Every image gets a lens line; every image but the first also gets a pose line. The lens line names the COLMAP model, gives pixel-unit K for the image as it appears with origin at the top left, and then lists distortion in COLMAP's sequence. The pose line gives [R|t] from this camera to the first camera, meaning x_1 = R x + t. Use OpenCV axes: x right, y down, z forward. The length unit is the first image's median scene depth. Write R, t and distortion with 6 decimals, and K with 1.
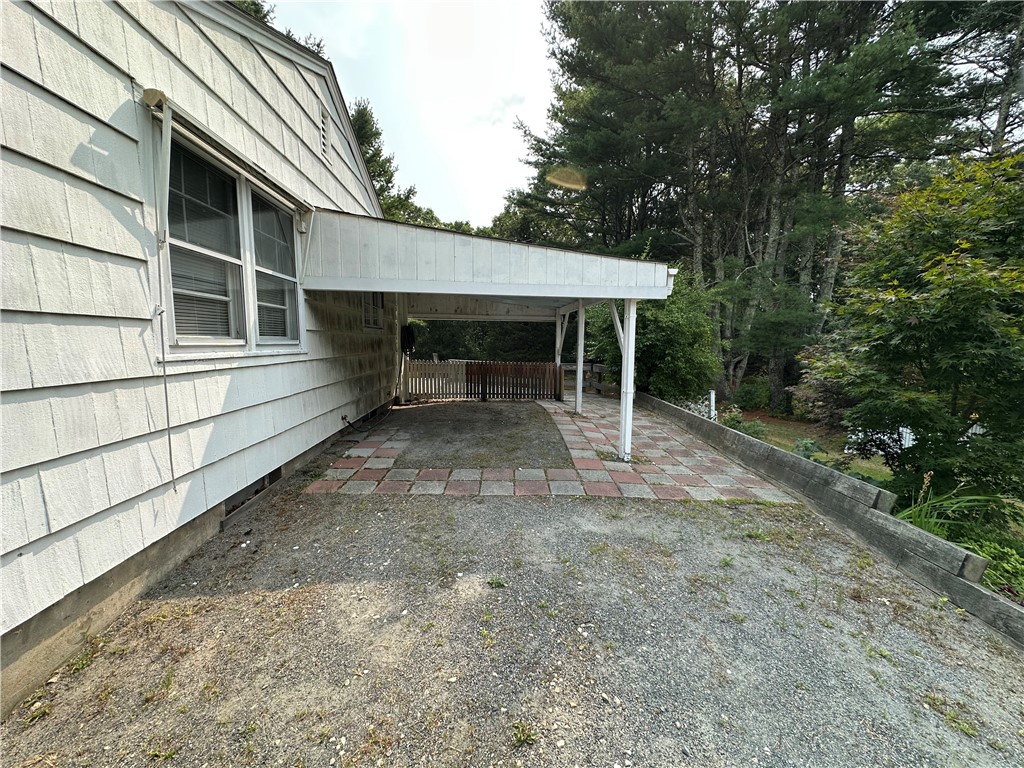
lens RADIAL K [[407.4, 0, 510.3], [0, 407.4, 384.4], [0, 0, 1]] dist [-0.005794, 0.001873]
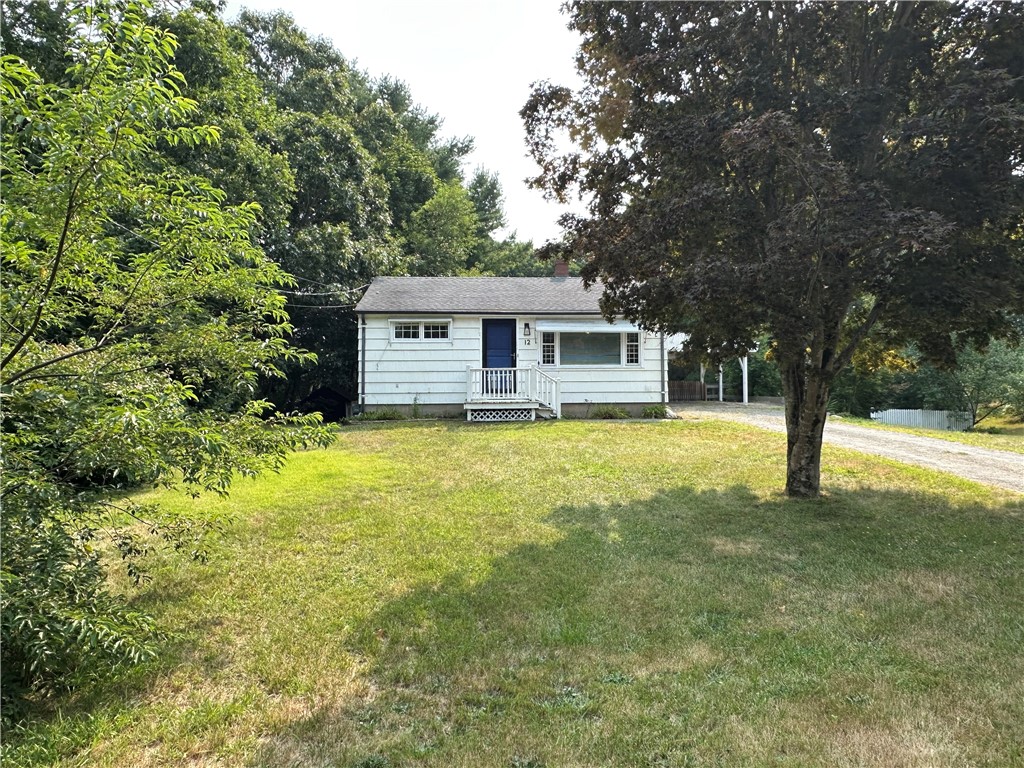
lens RADIAL K [[682.7, 0, 510.7], [0, 682.7, 385.8], [0, 0, 1]] dist [-0.007006, 0.002979]
pose [[0.999637, -0.017940, -0.020076, -0.894001], [0.015548, 0.993411, -0.113544, 0.391472], [0.021981, 0.113191, 0.993330, -2.687799]]
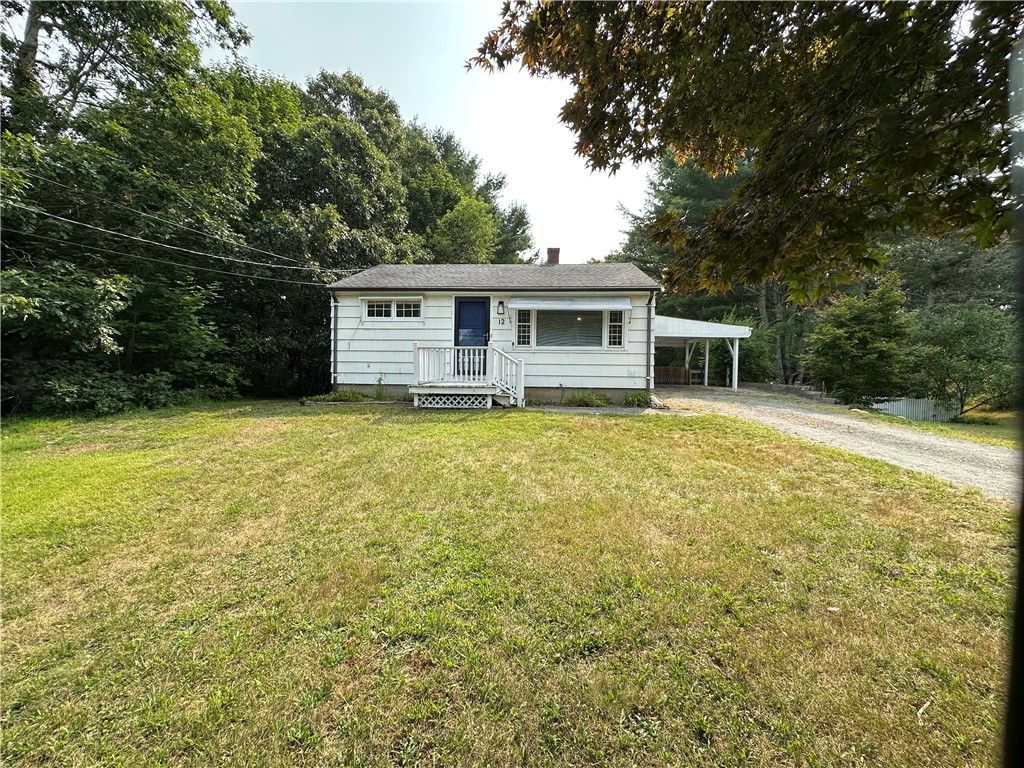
lens RADIAL K [[407.4, 0, 511.4], [0, 407.4, 384.3], [0, 0, 1]] dist [-0.005794, 0.001873]
pose [[0.991022, 0.005532, -0.133584, -0.620959], [-0.015460, 0.997183, -0.073398, 0.250098], [0.132802, 0.074804, 0.988316, -1.421584]]
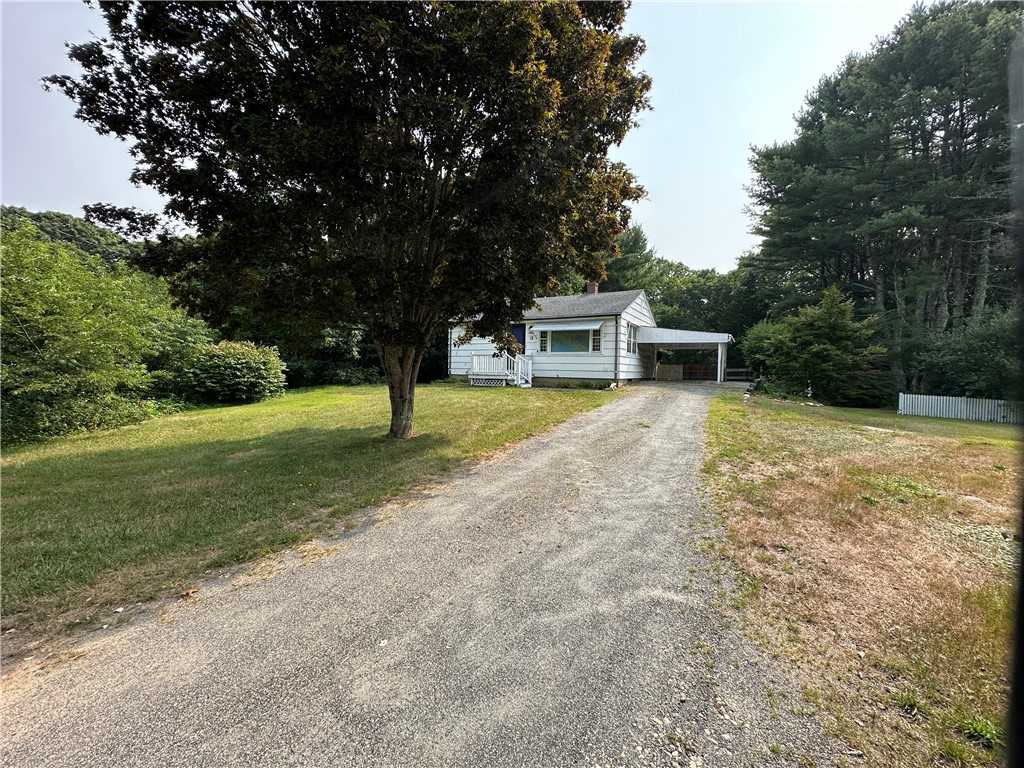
lens RADIAL K [[407.4, 0, 508.8], [0, 407.4, 384.4], [0, 0, 1]] dist [-0.005794, 0.001873]
pose [[0.829750, 0.023690, -0.557632, 0.521532], [-0.067156, 0.996078, -0.057610, 0.358394], [0.554080, 0.085251, 0.828087, -2.151268]]
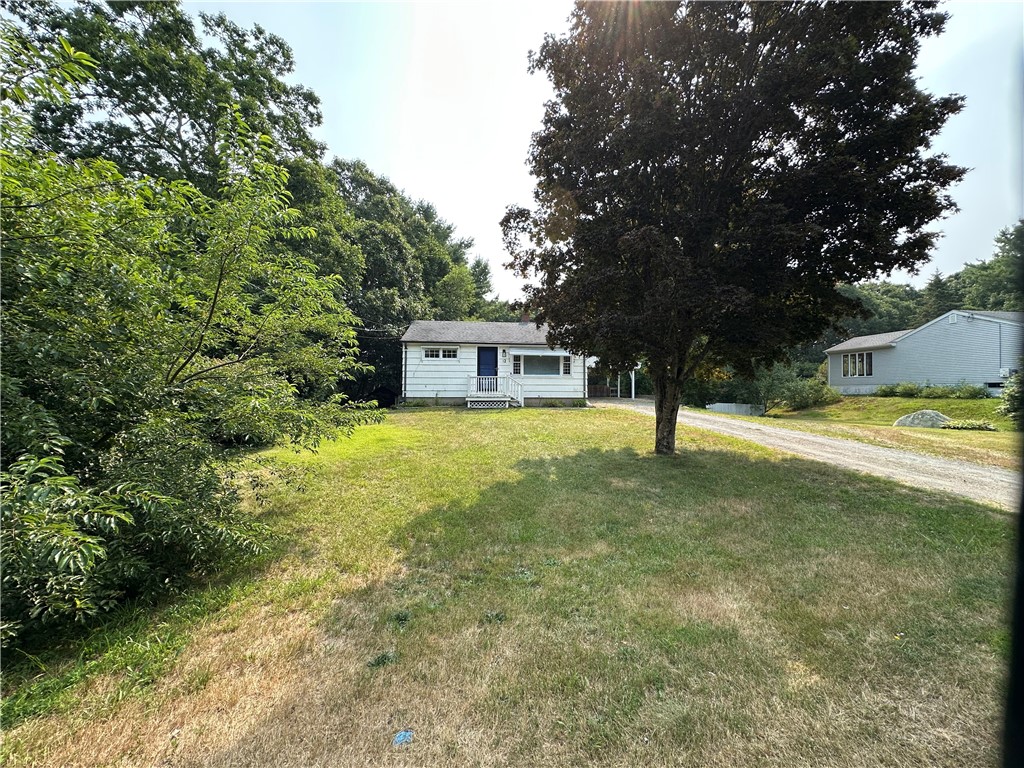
lens RADIAL K [[407.4, 0, 508.3], [0, 407.4, 385.8], [0, 0, 1]] dist [-0.005794, 0.001873]
pose [[0.999898, -0.007209, 0.012341, -0.887000], [0.008593, 0.993205, -0.116058, 0.391598], [-0.011421, 0.116153, 0.993166, -2.683689]]
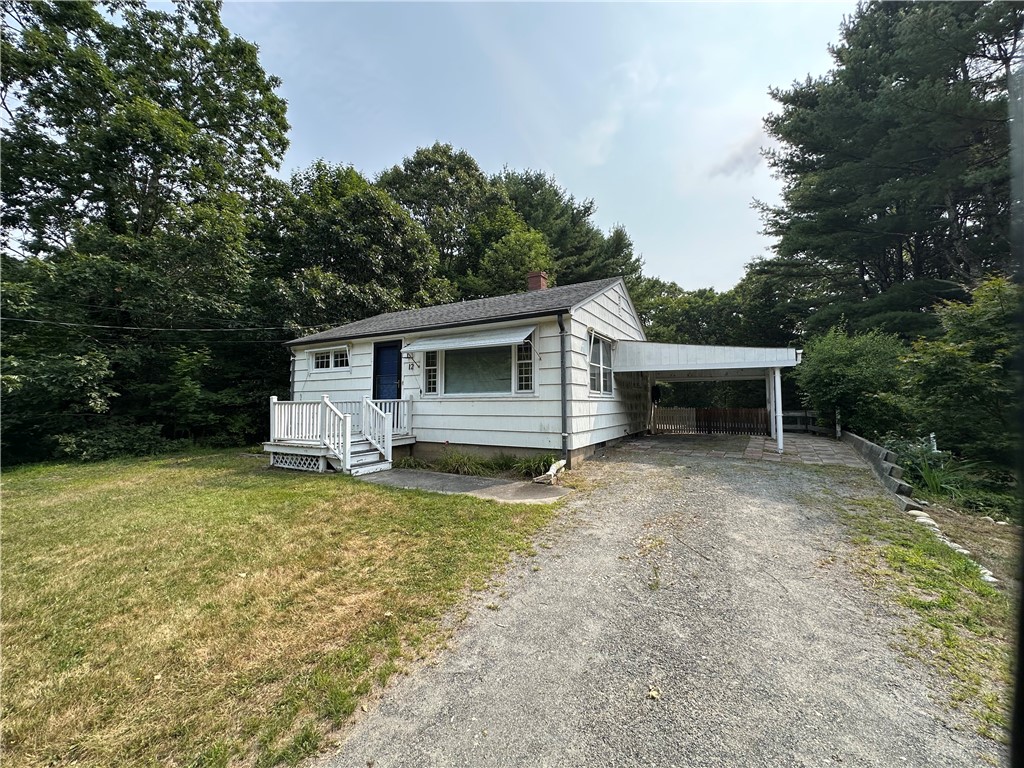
lens RADIAL K [[407.4, 0, 511.0], [0, 407.4, 384.3], [0, 0, 1]] dist [-0.005794, 0.001873]
pose [[0.836535, -0.040772, -0.546394, 0.189477], [-0.044384, 0.988908, -0.141745, 0.129230], [0.546113, 0.142826, 0.825446, -0.814460]]
